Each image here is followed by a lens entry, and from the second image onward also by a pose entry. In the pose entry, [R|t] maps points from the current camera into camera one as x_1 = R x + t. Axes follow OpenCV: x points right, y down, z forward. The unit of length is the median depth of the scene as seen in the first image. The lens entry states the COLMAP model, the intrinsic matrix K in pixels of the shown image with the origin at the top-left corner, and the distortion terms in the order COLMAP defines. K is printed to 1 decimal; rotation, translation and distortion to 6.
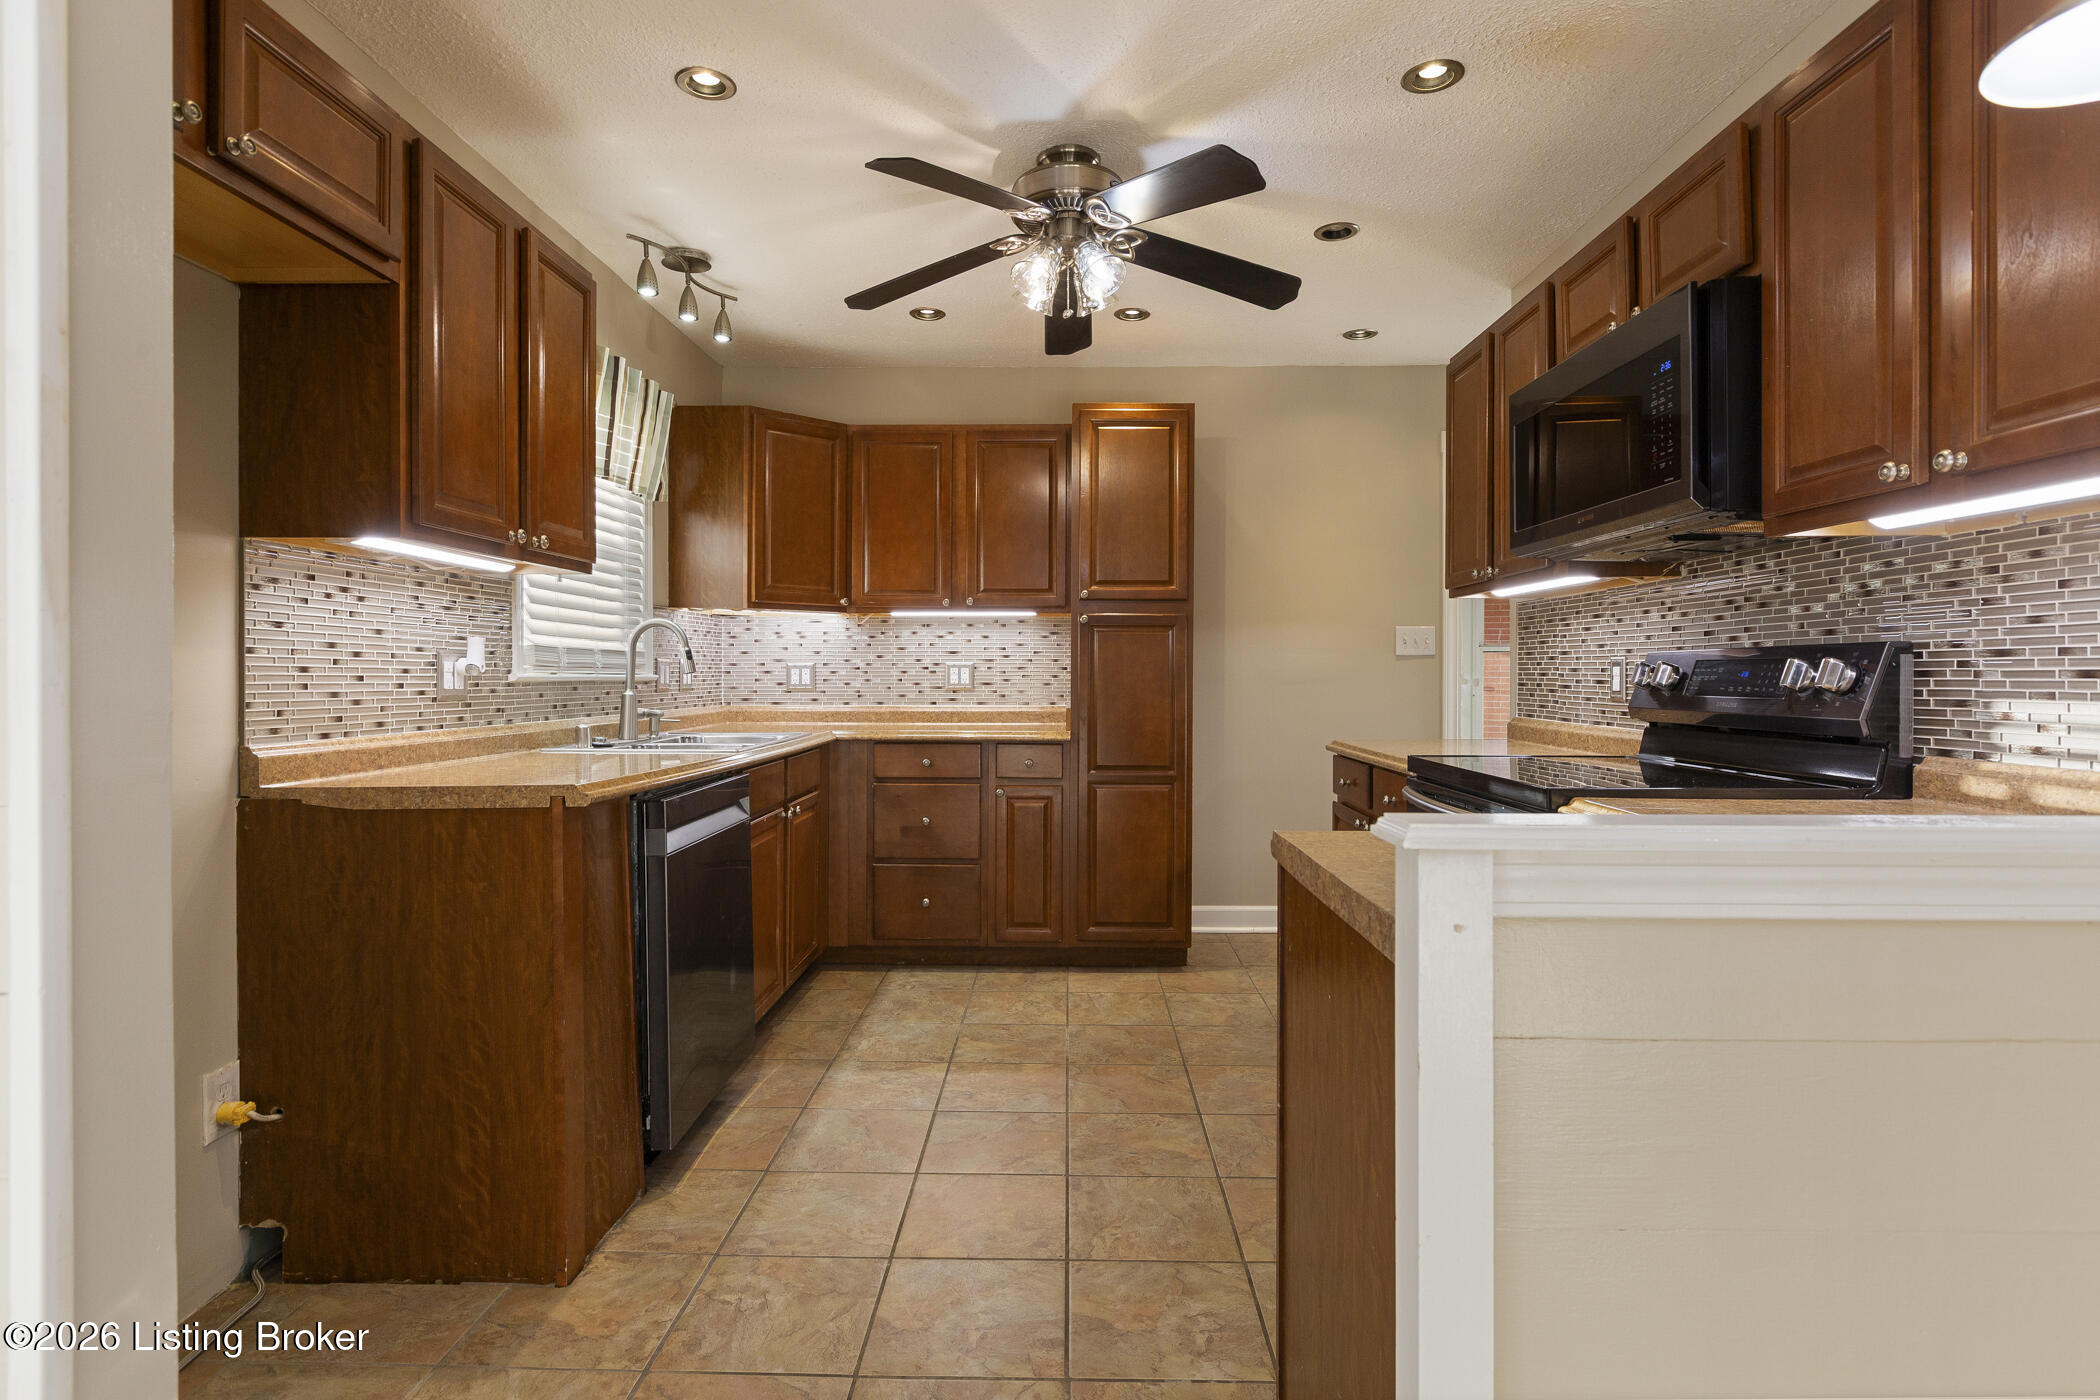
lens RADIAL K [[1051.2, 0, 1043.3], [0, 1051.2, 676.9], [0, 0, 1]] dist [-0.002417, -0.000379]
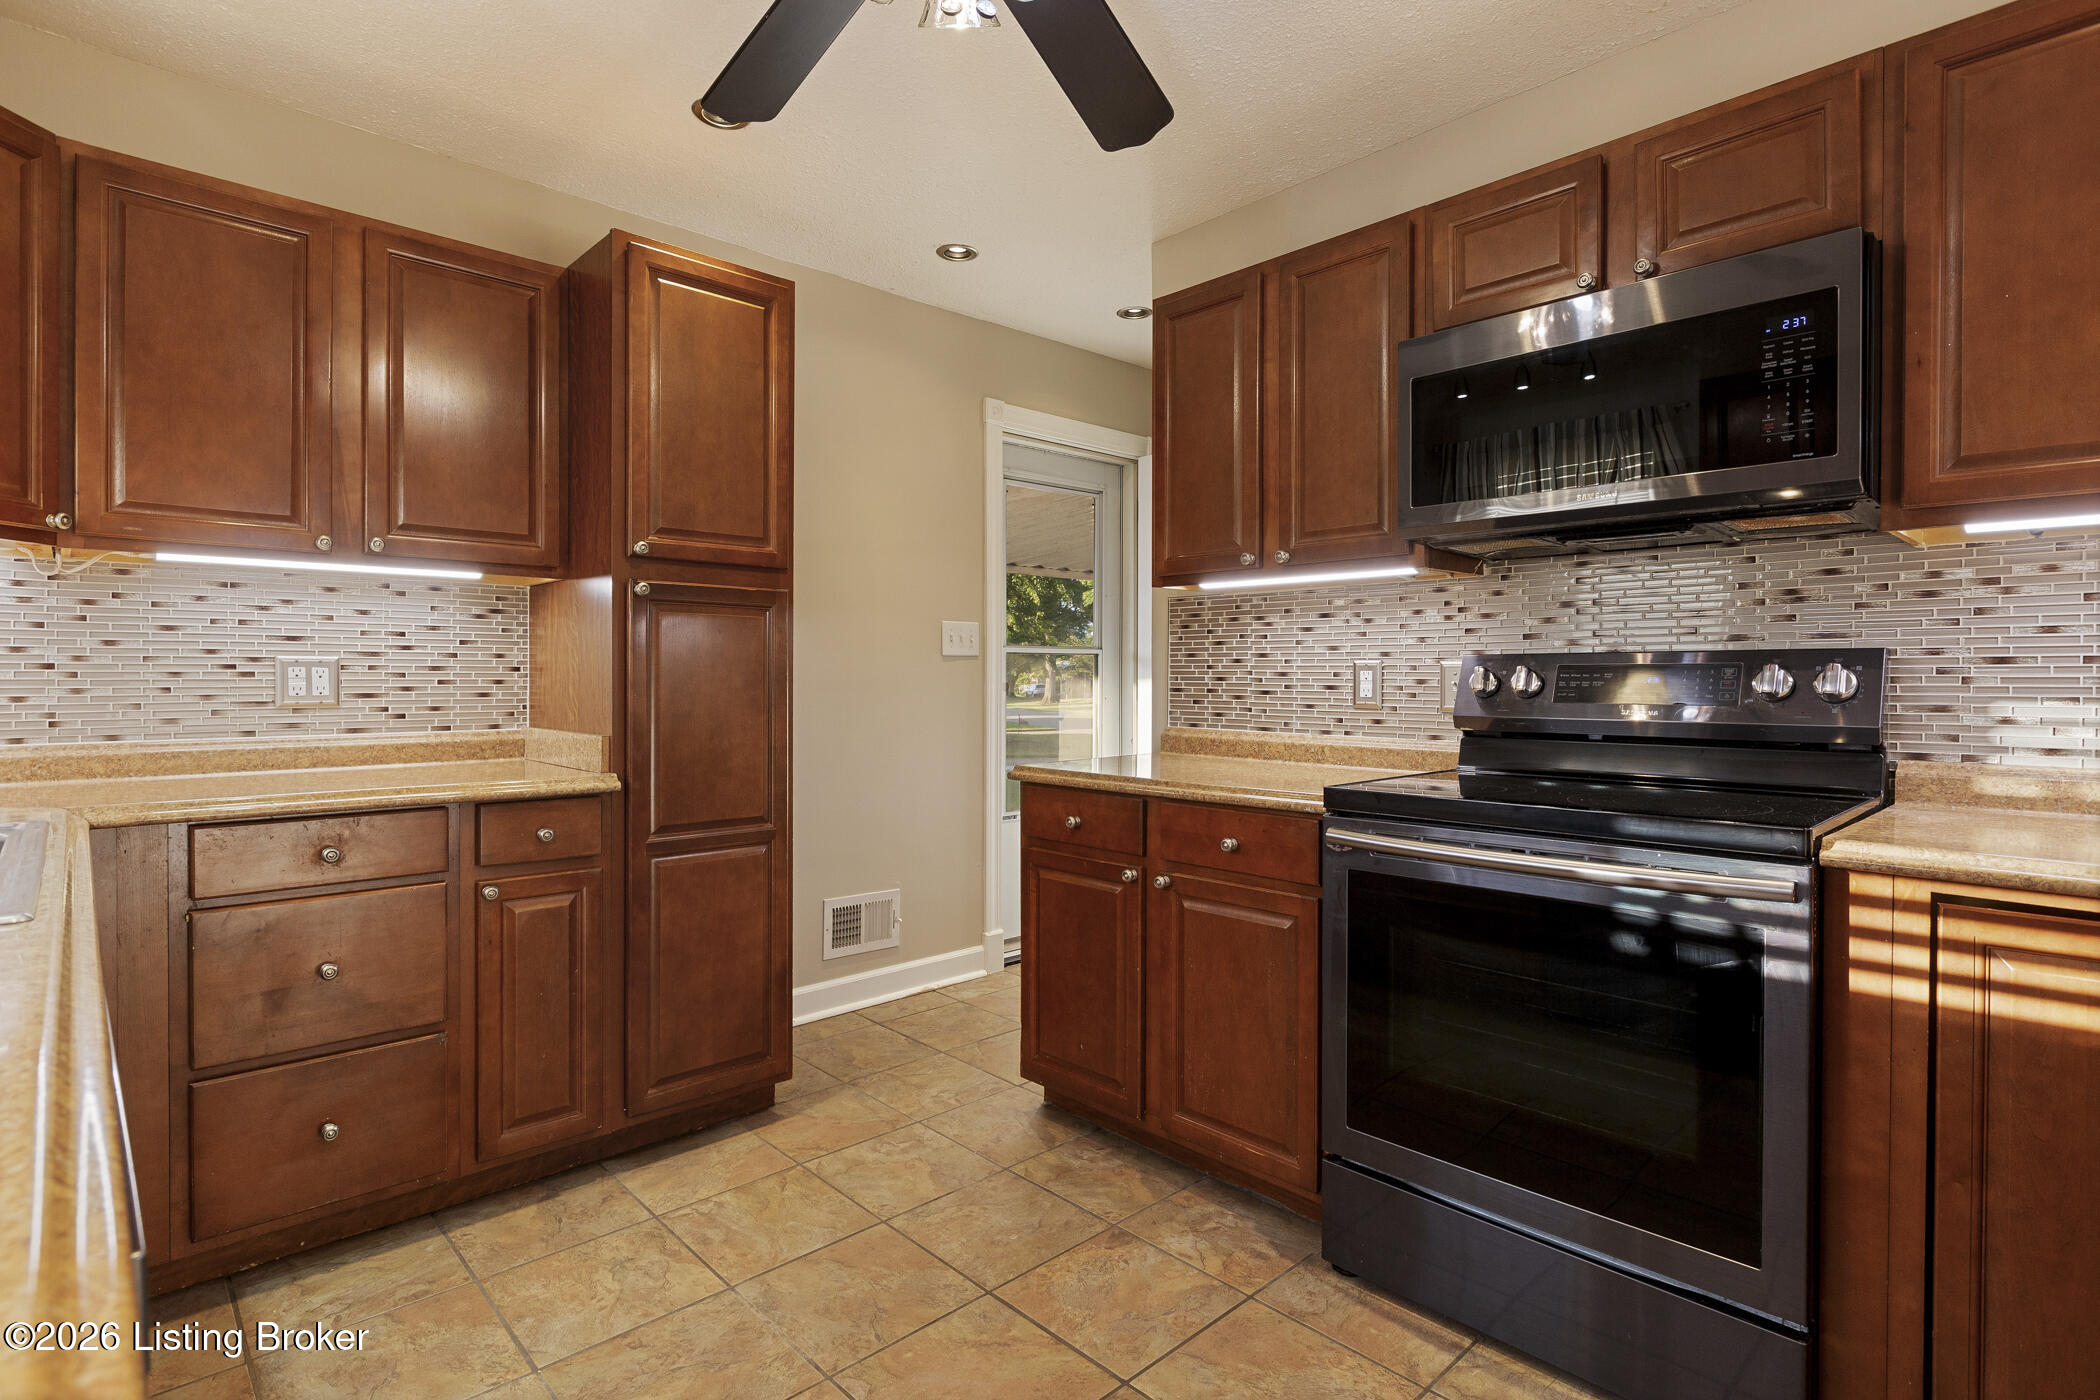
lens RADIAL K [[1041.2, 0, 1045.6], [0, 1041.2, 683.8], [0, 0, 1]] dist [-0.002182, -0.000434]
pose [[0.710577, -0.005657, 0.703596, -0.333057], [0.001388, 0.999977, 0.006639, -0.005257], [-0.703618, -0.003741, 0.710569, 0.620873]]
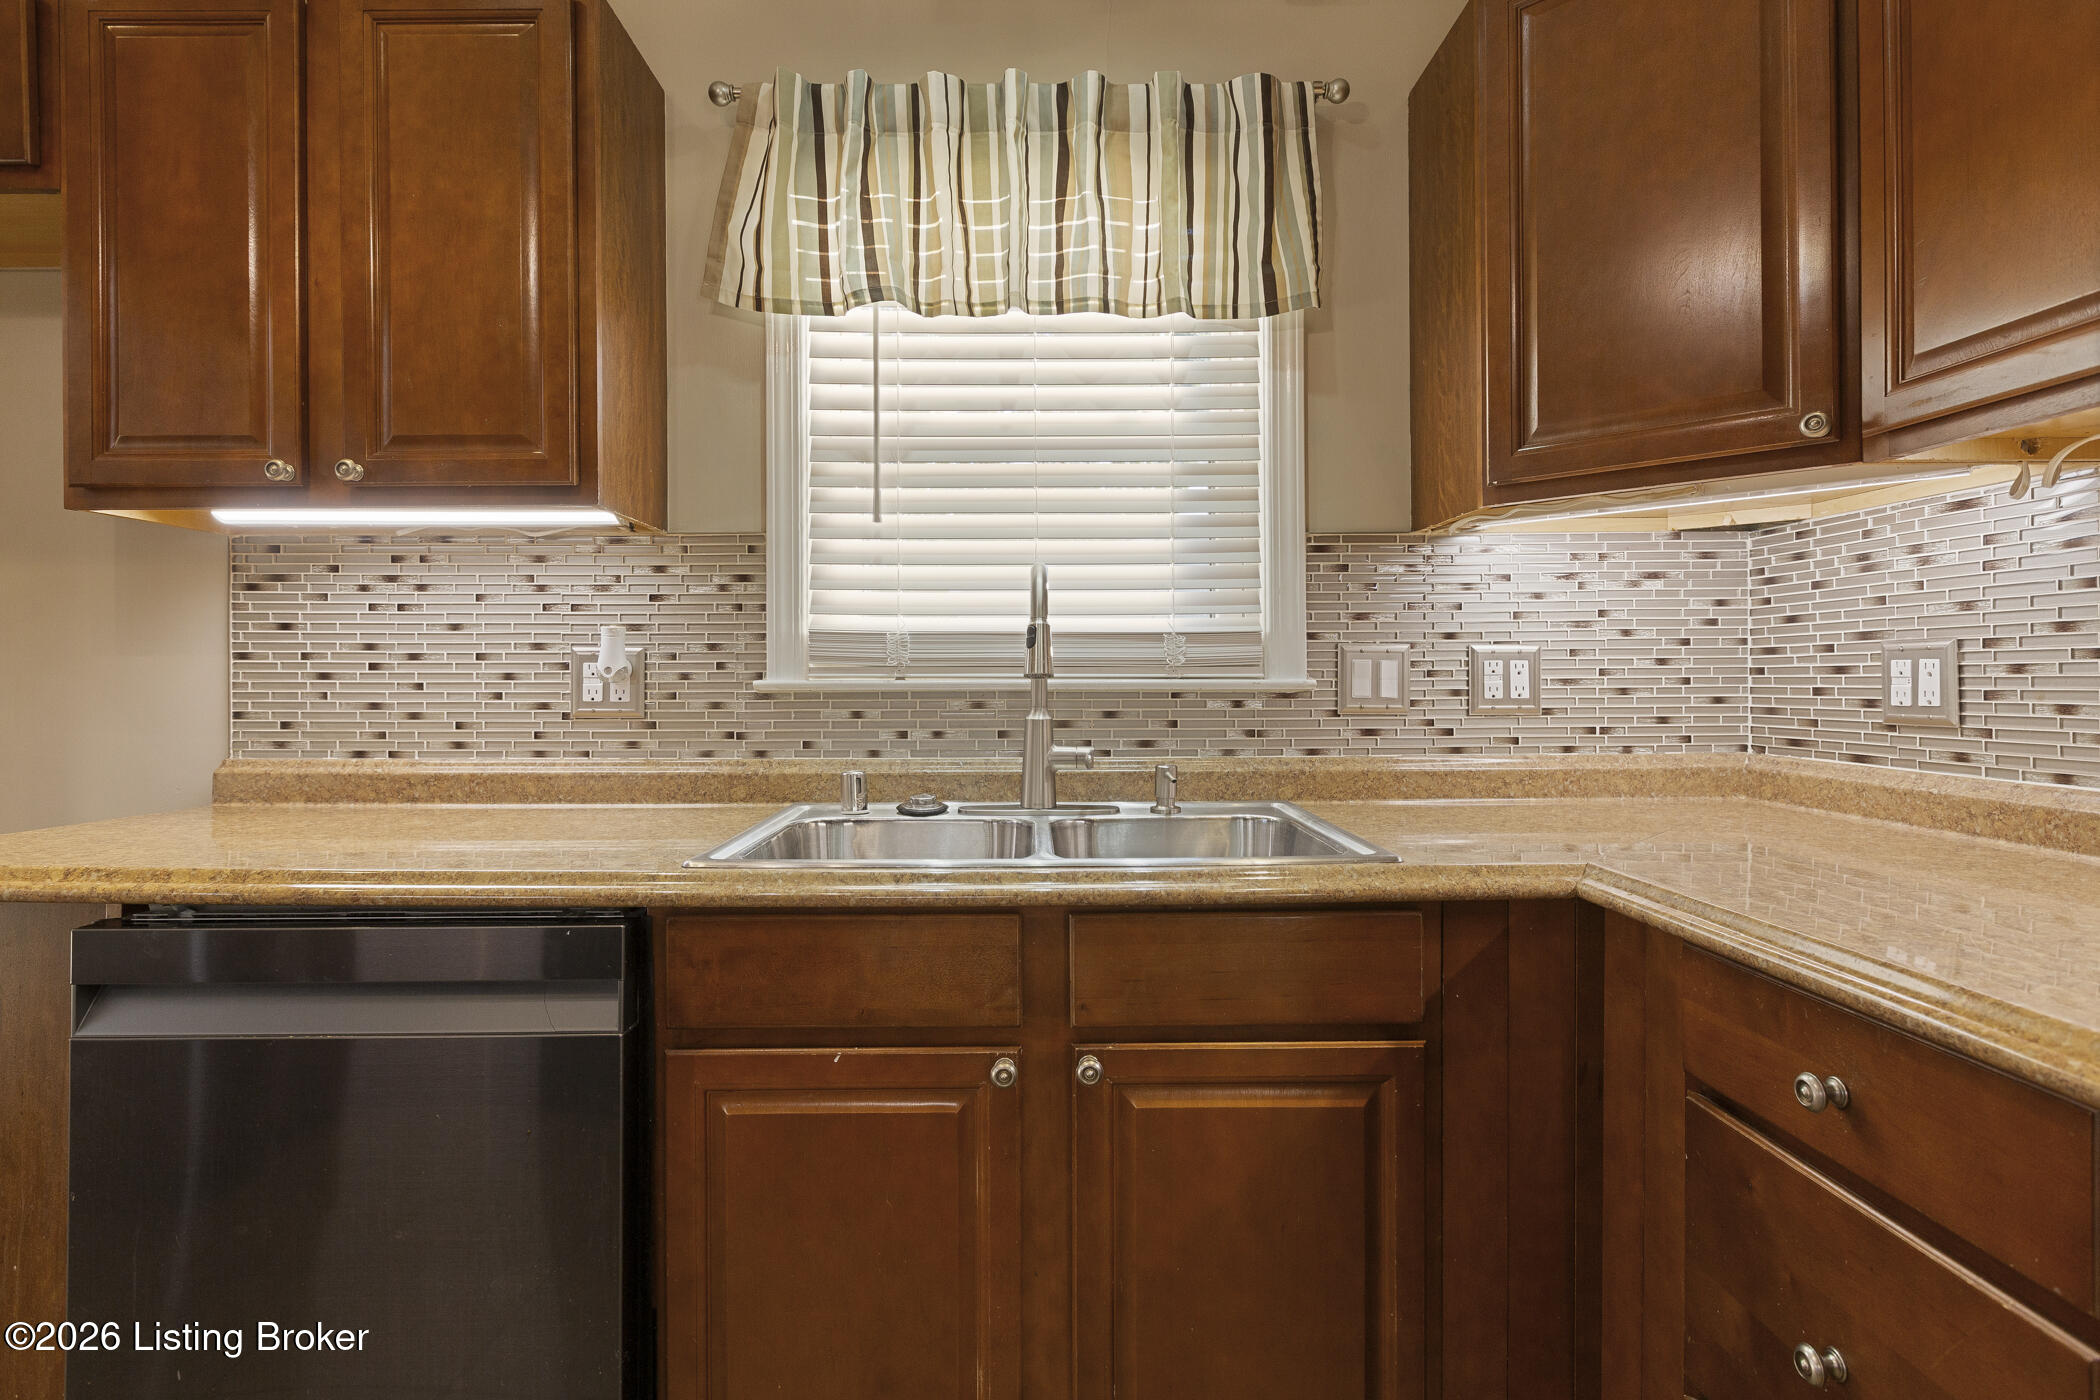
lens RADIAL K [[1041.0, 0, 1048.3], [0, 1041.0, 674.5], [0, 0, 1]] dist [-0.003043, 0.000207]
pose [[0.037743, -0.003893, -0.999280, 0.144717], [0.001408, 0.999992, -0.003843, -0.003470], [0.999286, -0.001262, 0.037748, 1.280566]]
